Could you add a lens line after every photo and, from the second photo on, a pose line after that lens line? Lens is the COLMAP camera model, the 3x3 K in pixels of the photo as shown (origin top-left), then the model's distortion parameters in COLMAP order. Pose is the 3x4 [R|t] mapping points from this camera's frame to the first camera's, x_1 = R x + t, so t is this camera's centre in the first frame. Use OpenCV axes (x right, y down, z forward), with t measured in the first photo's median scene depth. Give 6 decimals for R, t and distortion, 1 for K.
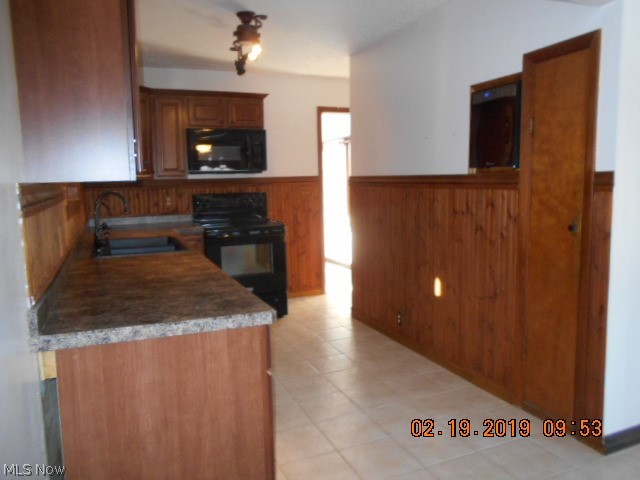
lens RADIAL K [[493.5, 0, 320.0], [0, 493.5, 240.0], [0, 0, 1]] dist [-0.141061, 0.292400]
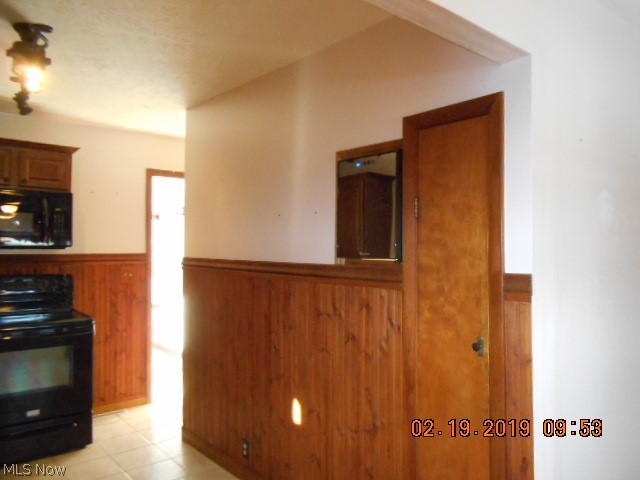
lens RADIAL K [[487.5, 0, 320.0], [0, 487.5, 240.0], [0, 0, 1]] dist [0.061409, 0.000595]
pose [[0.953984, 0.017976, 0.299317, 0.050021], [0.021959, 0.991333, -0.129525, -0.073861], [-0.299051, 0.130137, 0.945321, 0.269552]]
